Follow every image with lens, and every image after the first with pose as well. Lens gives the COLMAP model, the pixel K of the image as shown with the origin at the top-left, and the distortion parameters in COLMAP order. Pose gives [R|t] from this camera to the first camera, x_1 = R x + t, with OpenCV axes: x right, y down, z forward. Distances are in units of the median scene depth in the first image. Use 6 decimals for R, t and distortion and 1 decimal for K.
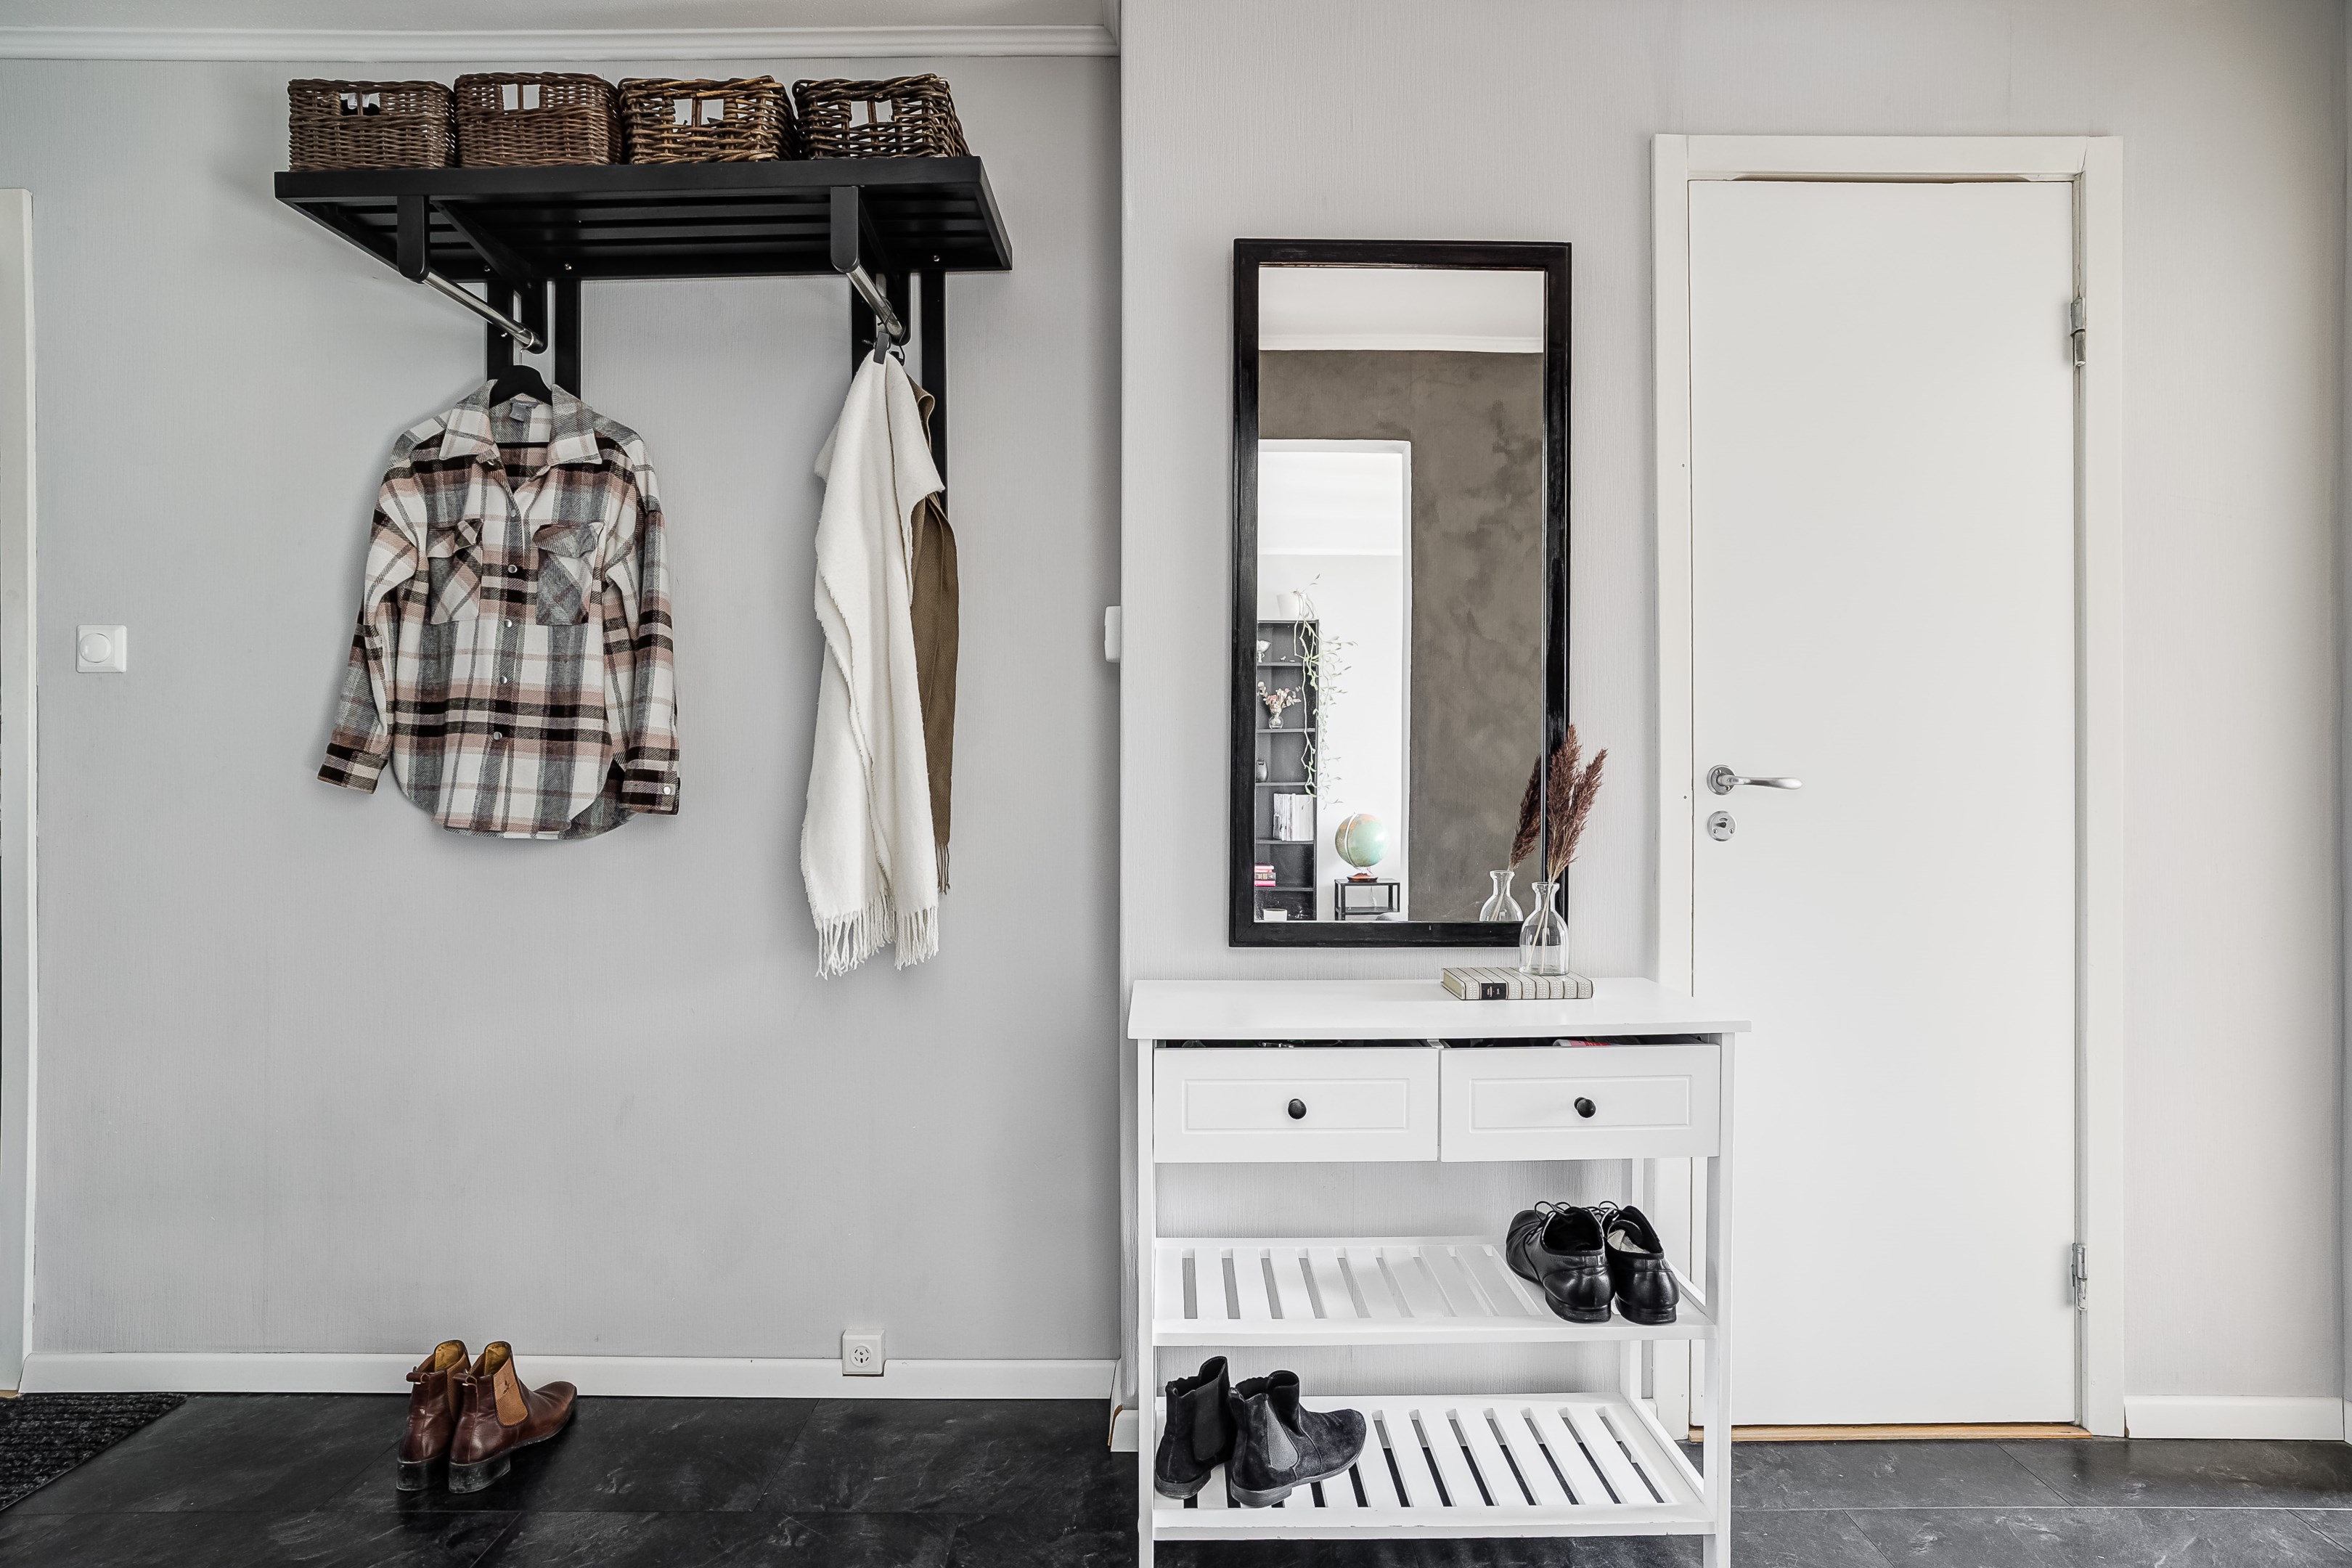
lens RADIAL K [[1176.9, 0, 1176.0], [0, 1176.9, 784.0], [0, 0, 1]] dist [0.000492, -0.000023]
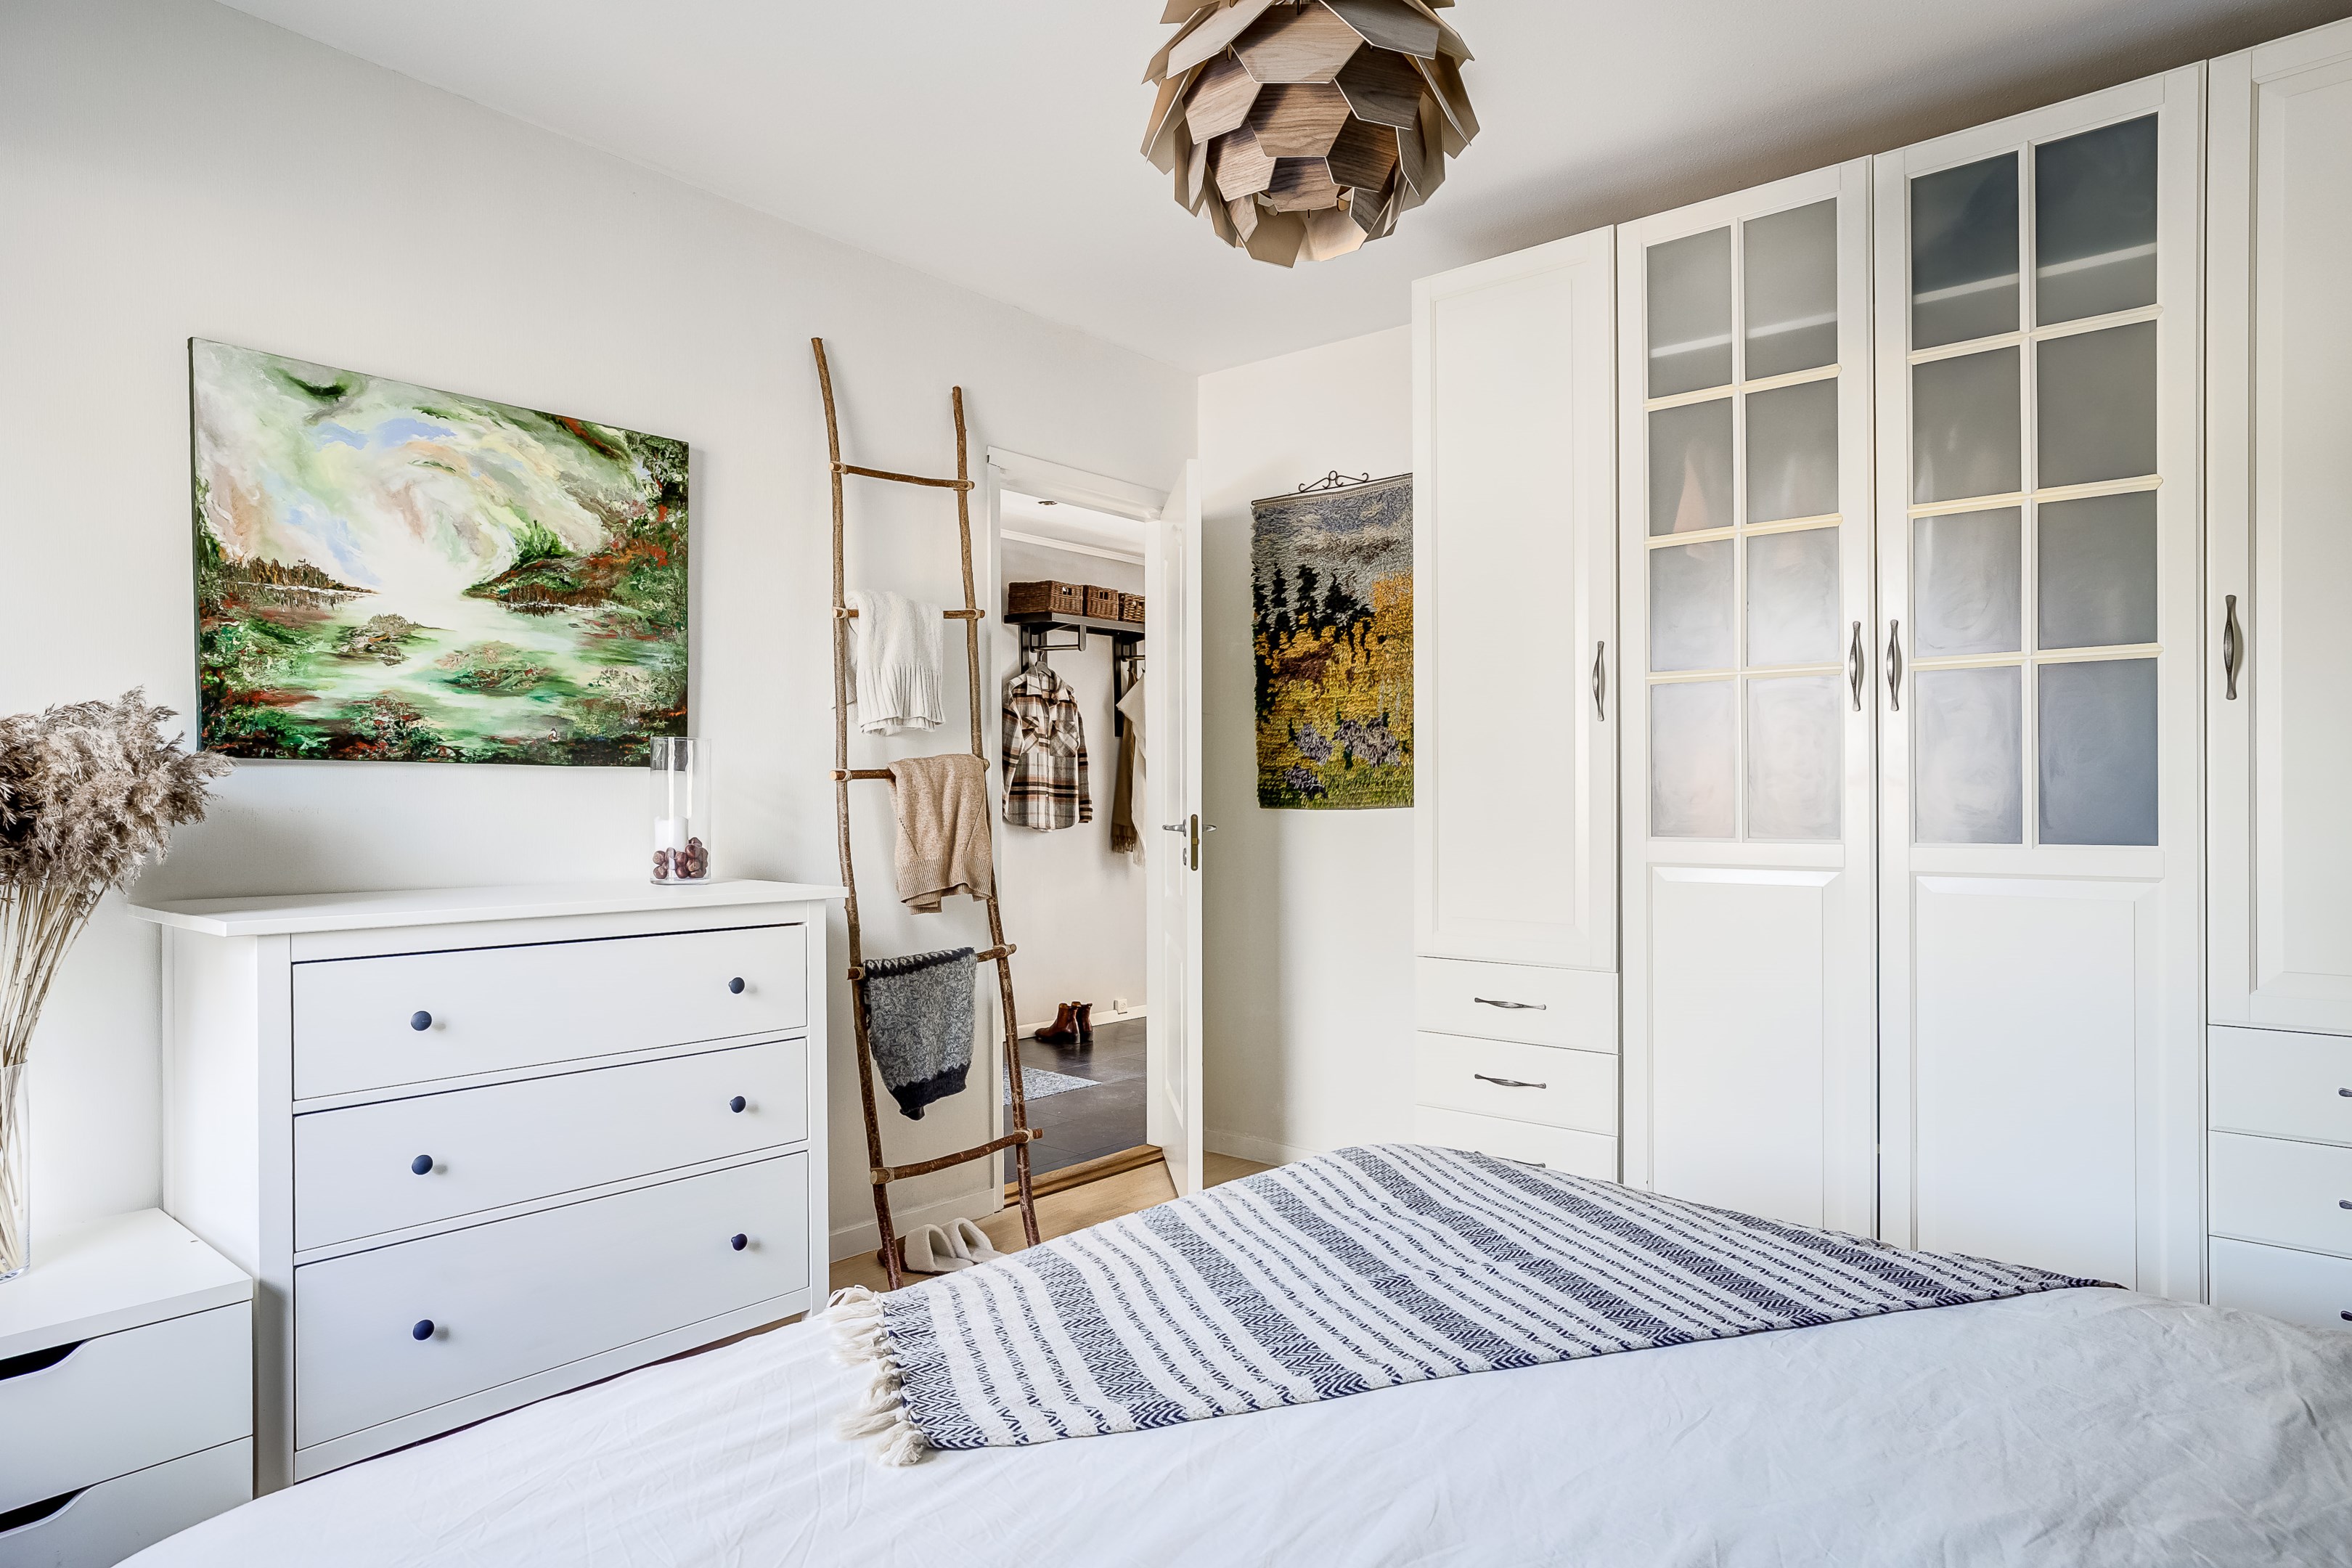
lens RADIAL K [[1337.7, 0, 1174.0], [0, 1337.7, 809.7], [0, 0, 1]] dist [-0.028050, 0.030394]
pose [[0.660669, -0.001577, 0.750676, -2.745344], [-0.000378, 0.999997, 0.002433, -0.014734], [-0.750678, -0.001891, 0.660666, -1.323798]]
